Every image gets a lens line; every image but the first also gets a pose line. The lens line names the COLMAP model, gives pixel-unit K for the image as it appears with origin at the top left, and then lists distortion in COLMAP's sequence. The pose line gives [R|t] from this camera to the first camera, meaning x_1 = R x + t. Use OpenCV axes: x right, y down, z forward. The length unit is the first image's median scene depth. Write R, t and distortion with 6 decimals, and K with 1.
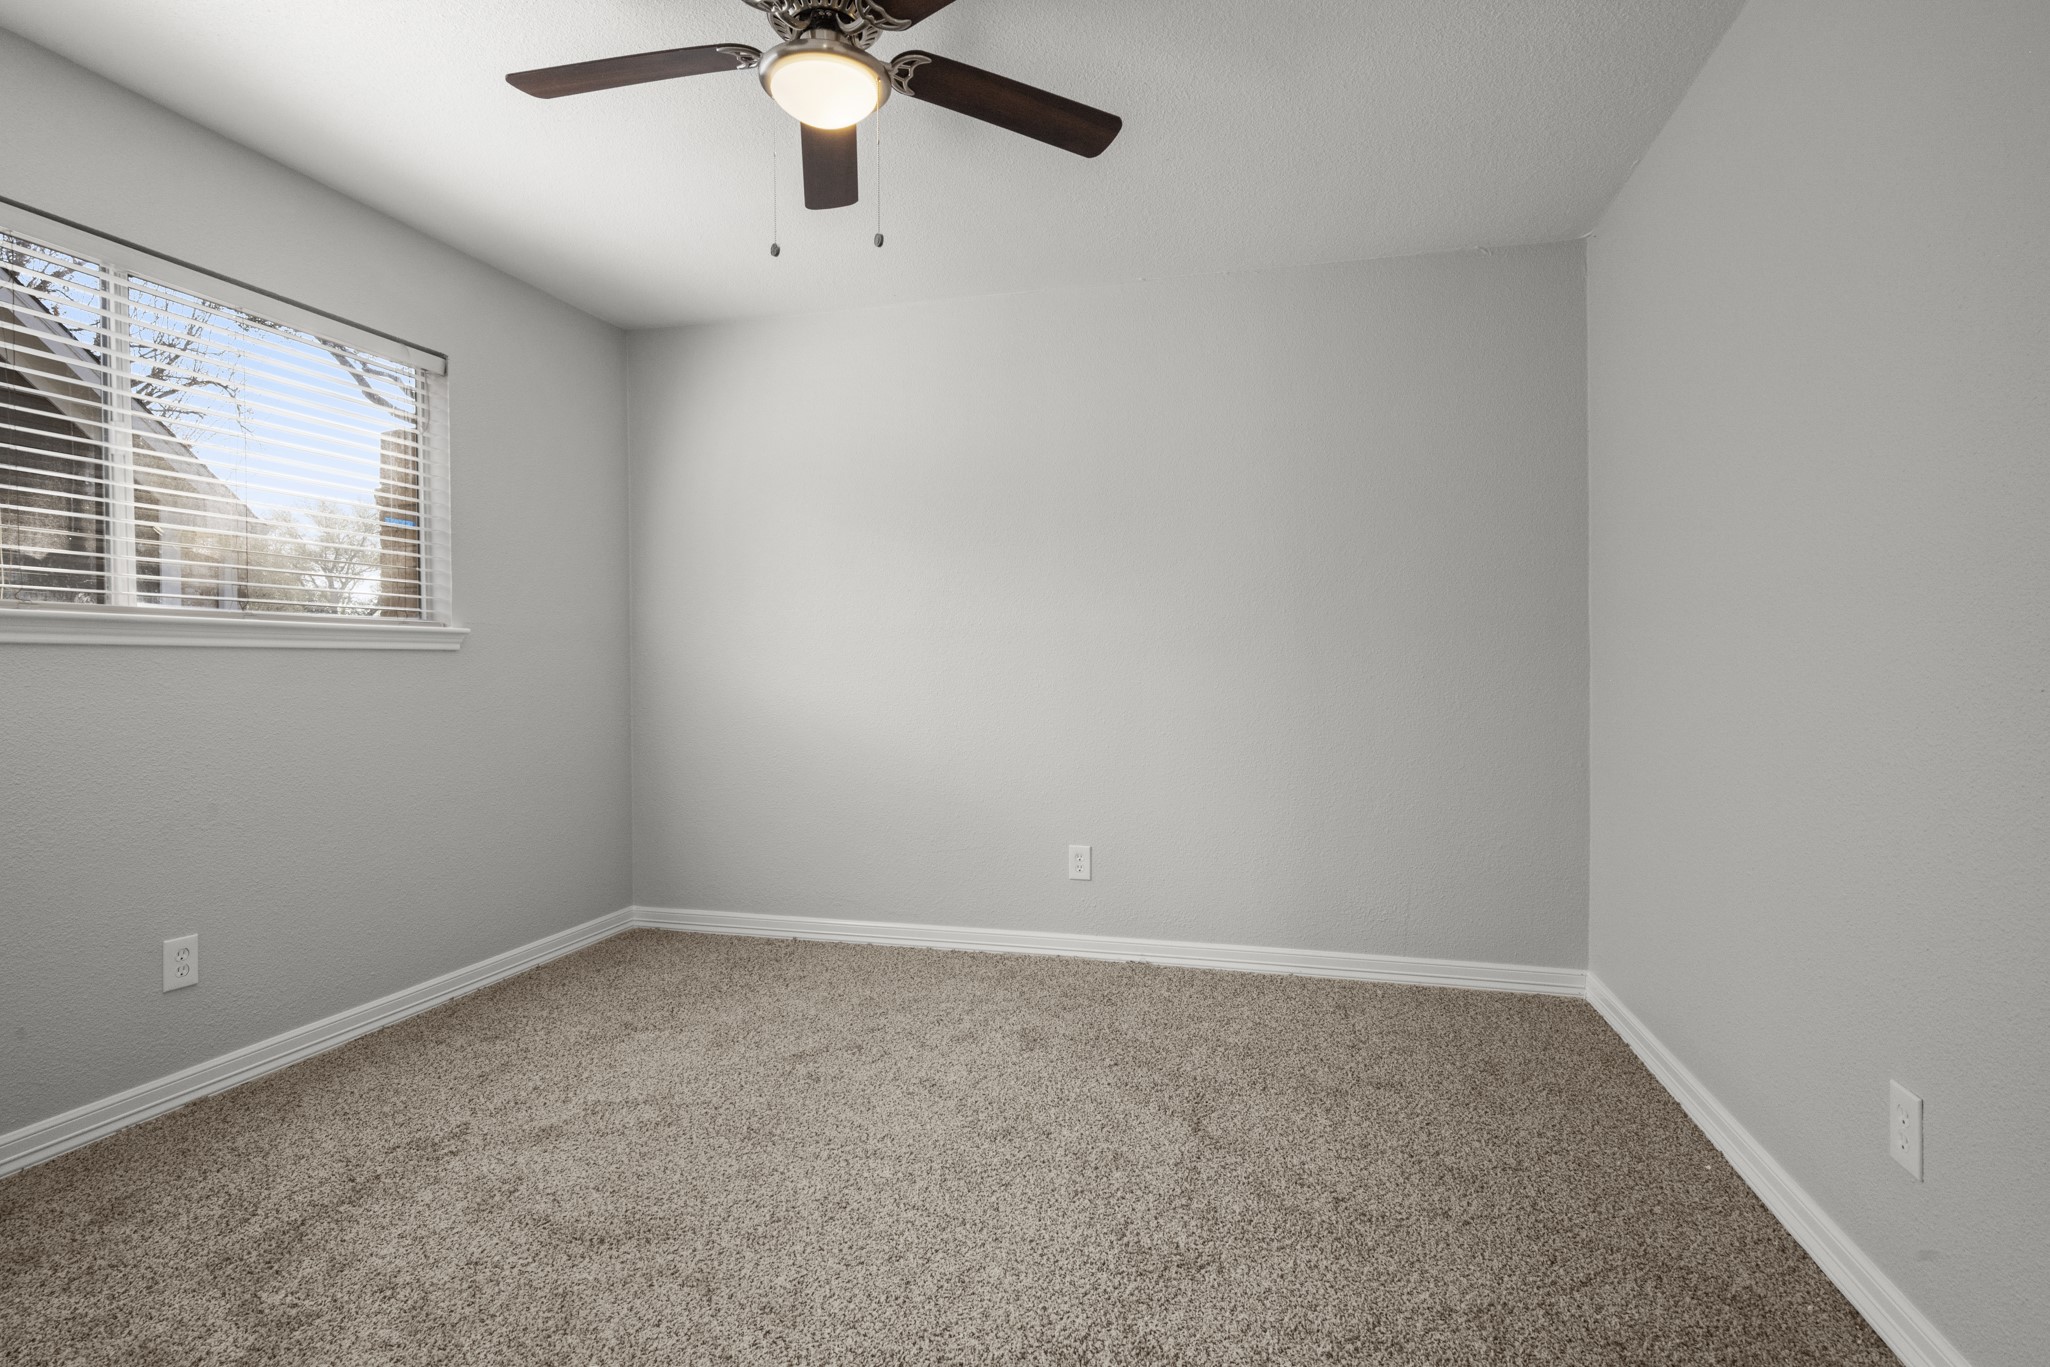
lens RADIAL K [[991.3, 0, 1009.3], [0, 991.3, 670.4], [0, 0, 1]] dist [-0.004377, 0.001589]
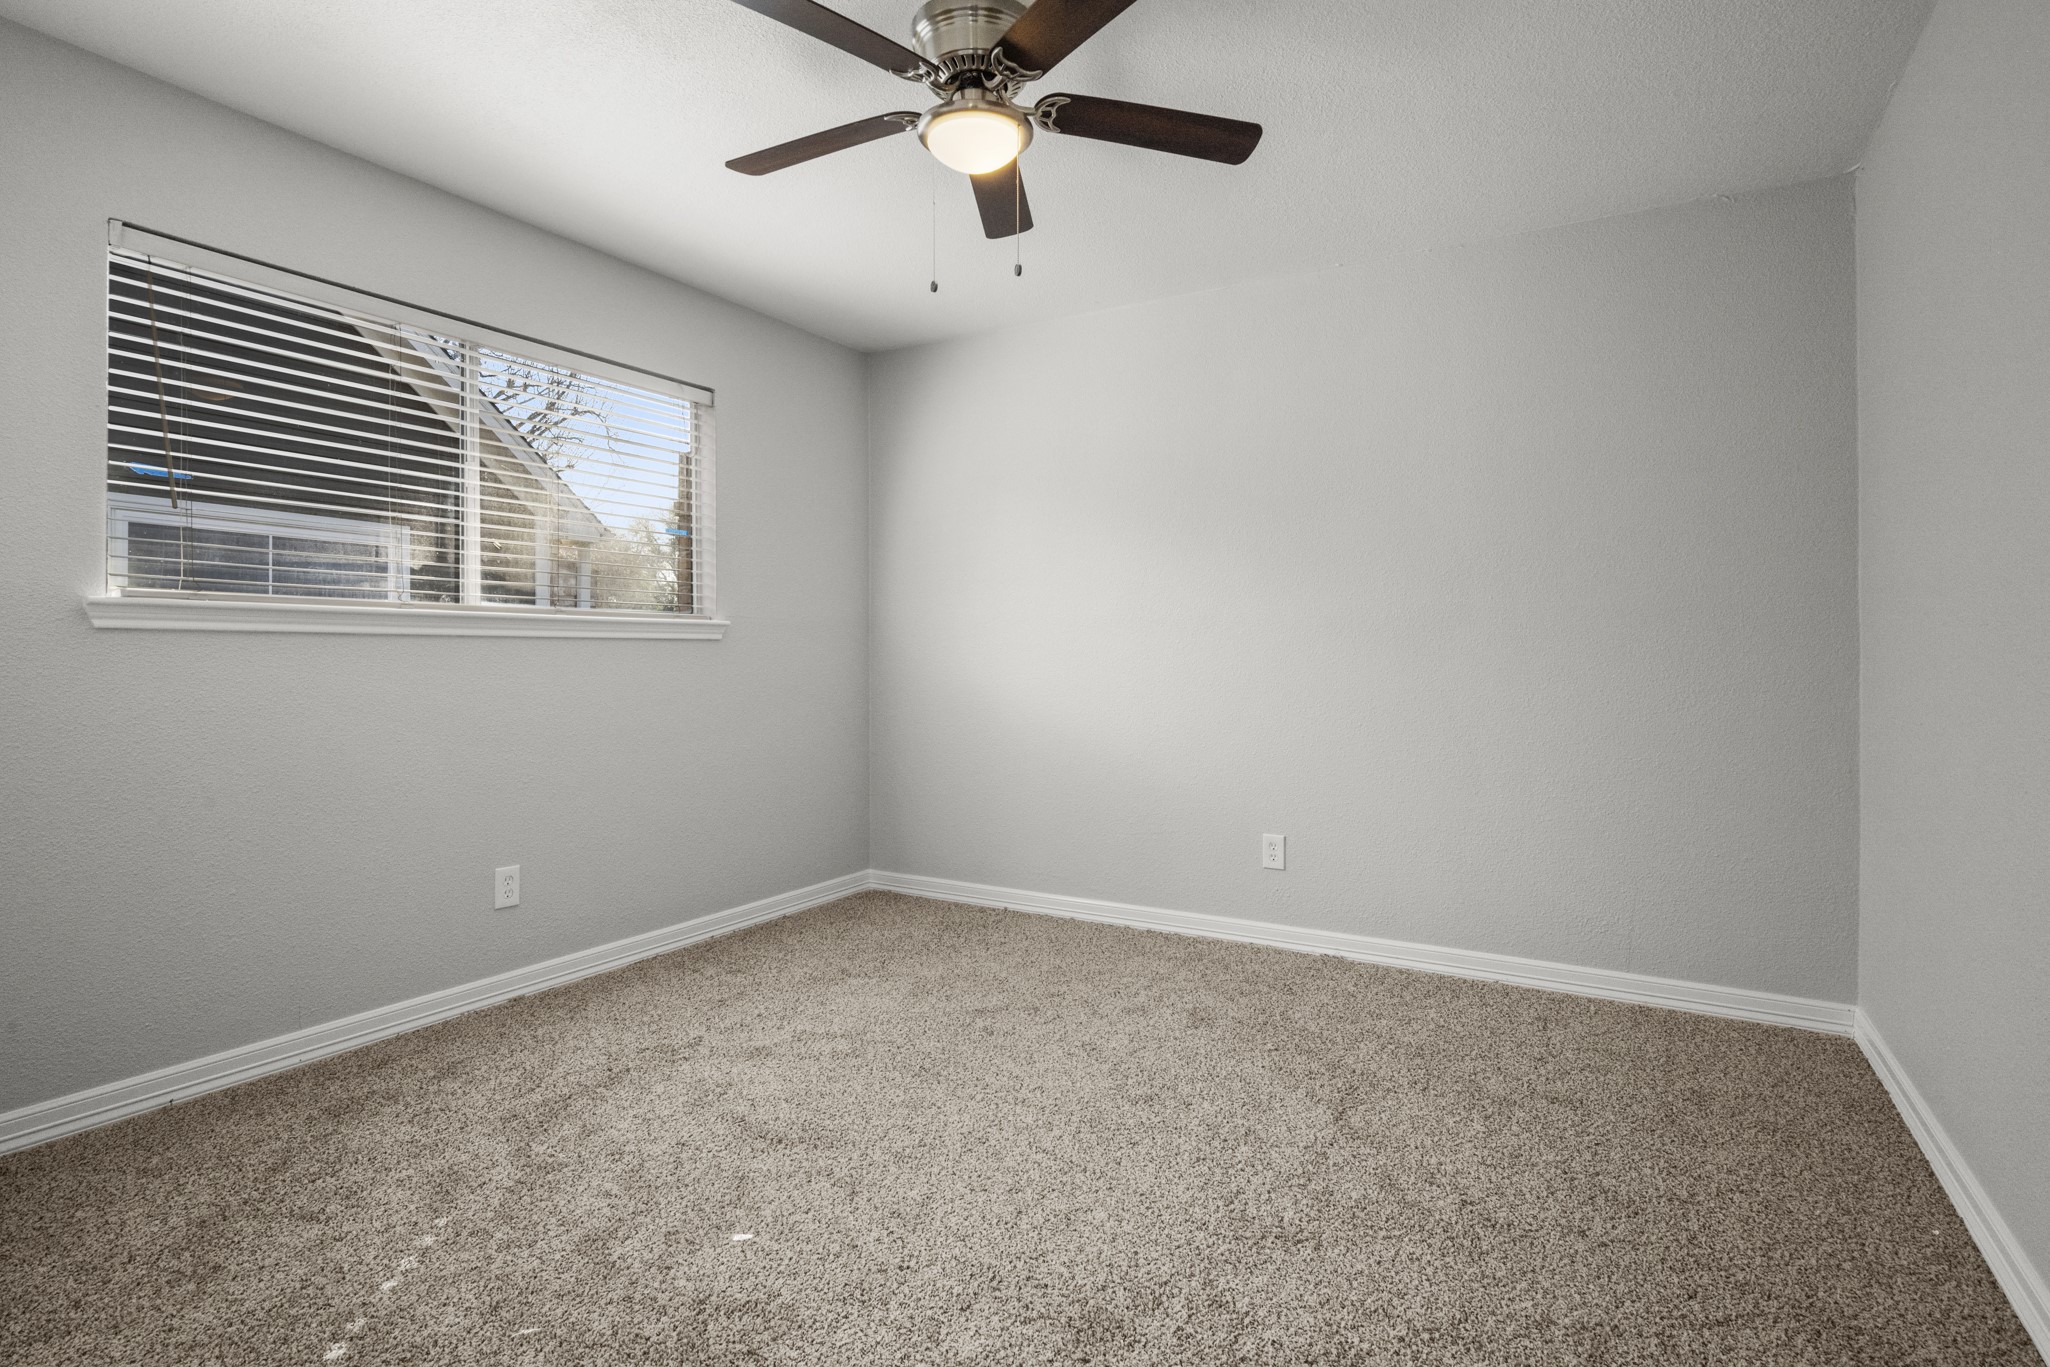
lens RADIAL K [[991.3, 0, 1020.9], [0, 991.3, 648.7], [0, 0, 1]] dist [-0.004377, 0.001589]
pose [[0.964527, 0.002611, -0.263973, 0.141314], [-0.005239, 0.999943, -0.009254, -0.000536], [0.263934, 0.010309, 0.964486, -0.054772]]
